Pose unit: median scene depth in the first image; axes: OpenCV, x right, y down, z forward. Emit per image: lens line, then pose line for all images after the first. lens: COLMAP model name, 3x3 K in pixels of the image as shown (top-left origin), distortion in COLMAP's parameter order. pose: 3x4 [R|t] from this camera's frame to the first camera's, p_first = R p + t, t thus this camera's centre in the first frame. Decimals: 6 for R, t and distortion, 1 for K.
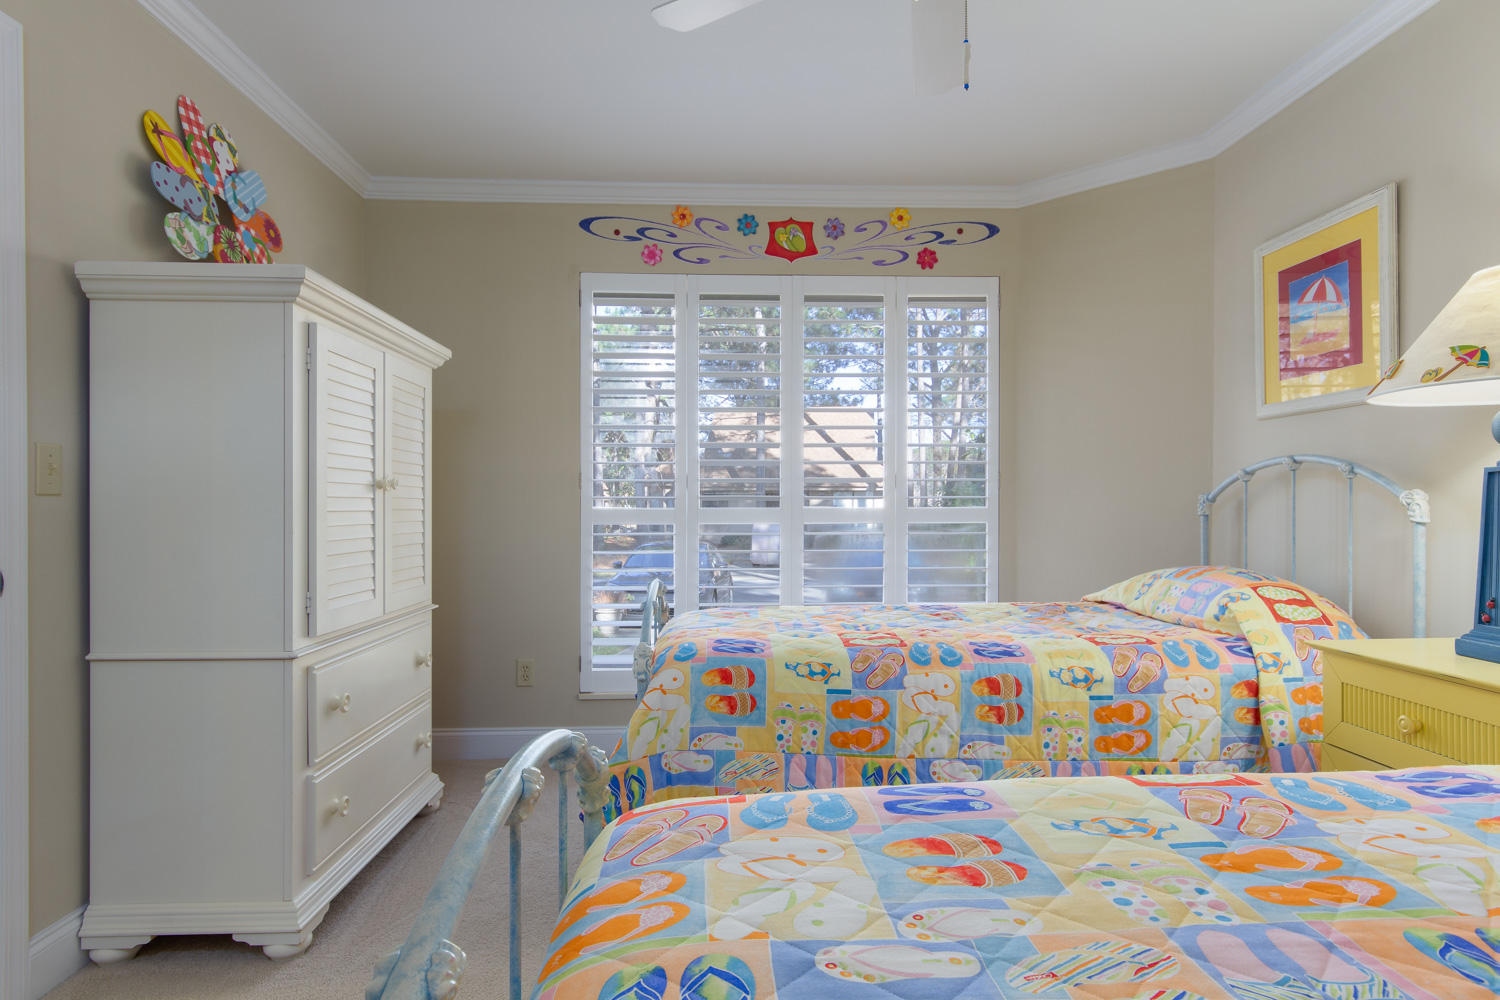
lens RADIAL K [[864.7, 0, 754.0], [0, 864.7, 499.9], [0, 0, 1]] dist [0.005084, 0.001962]
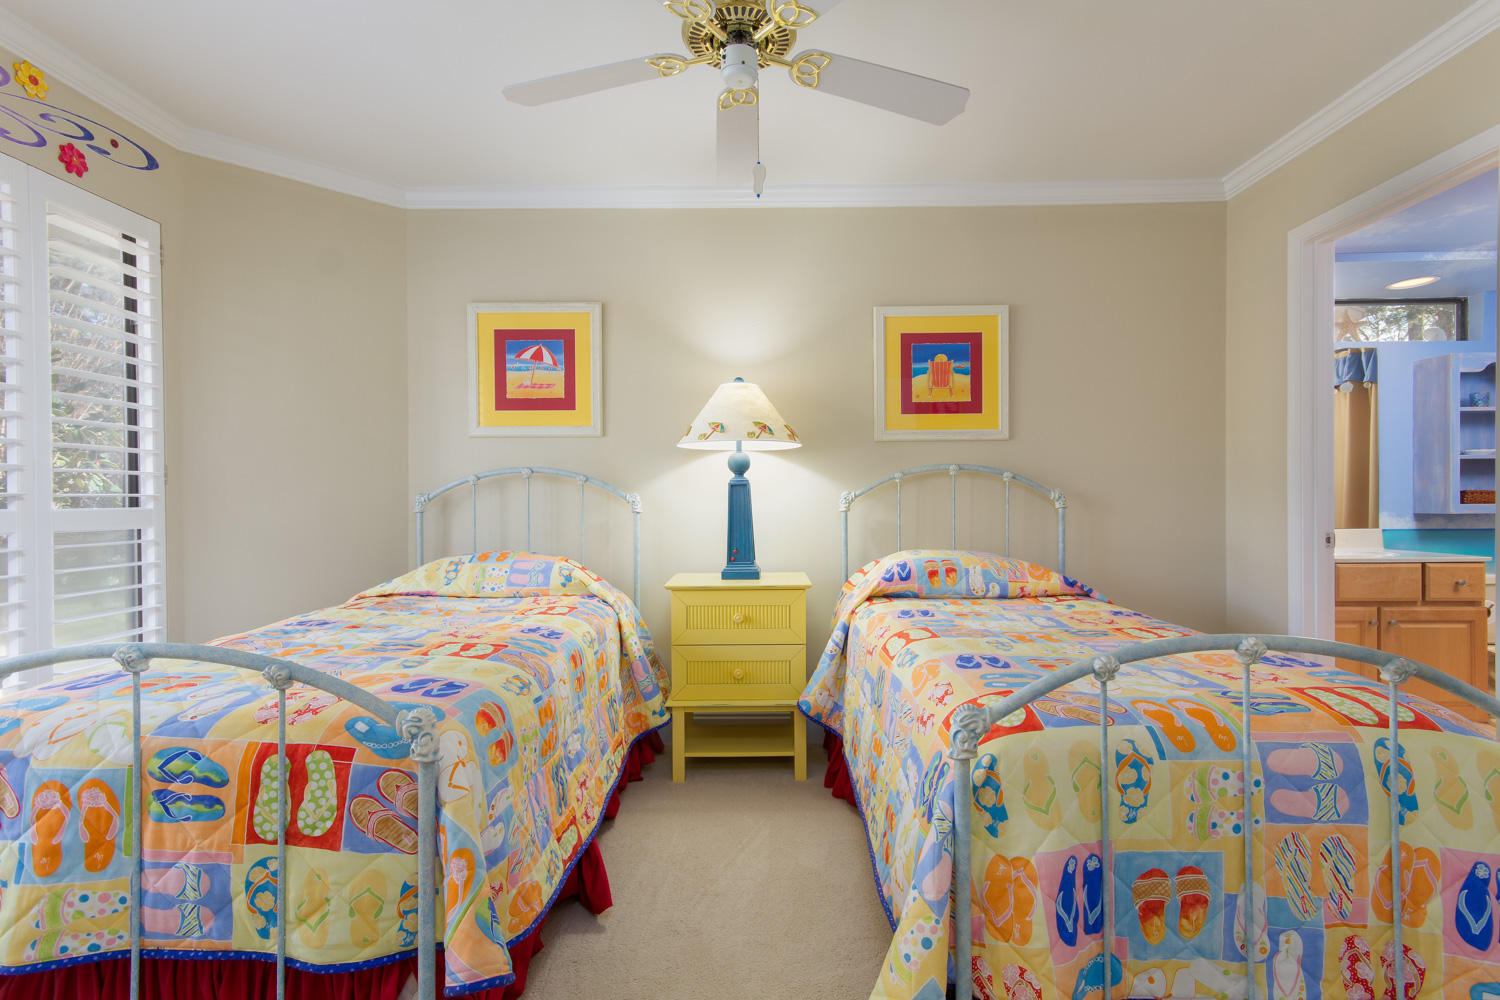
lens RADIAL K [[718.4, 0, 745.3], [0, 718.4, 502.3], [0, 0, 1]] dist [0.012034, 0.004430]
pose [[0.063773, -0.006079, 0.997946, -0.402412], [-0.003218, 0.999975, 0.006297, -0.001895], [-0.997959, -0.003613, 0.063752, 0.443928]]
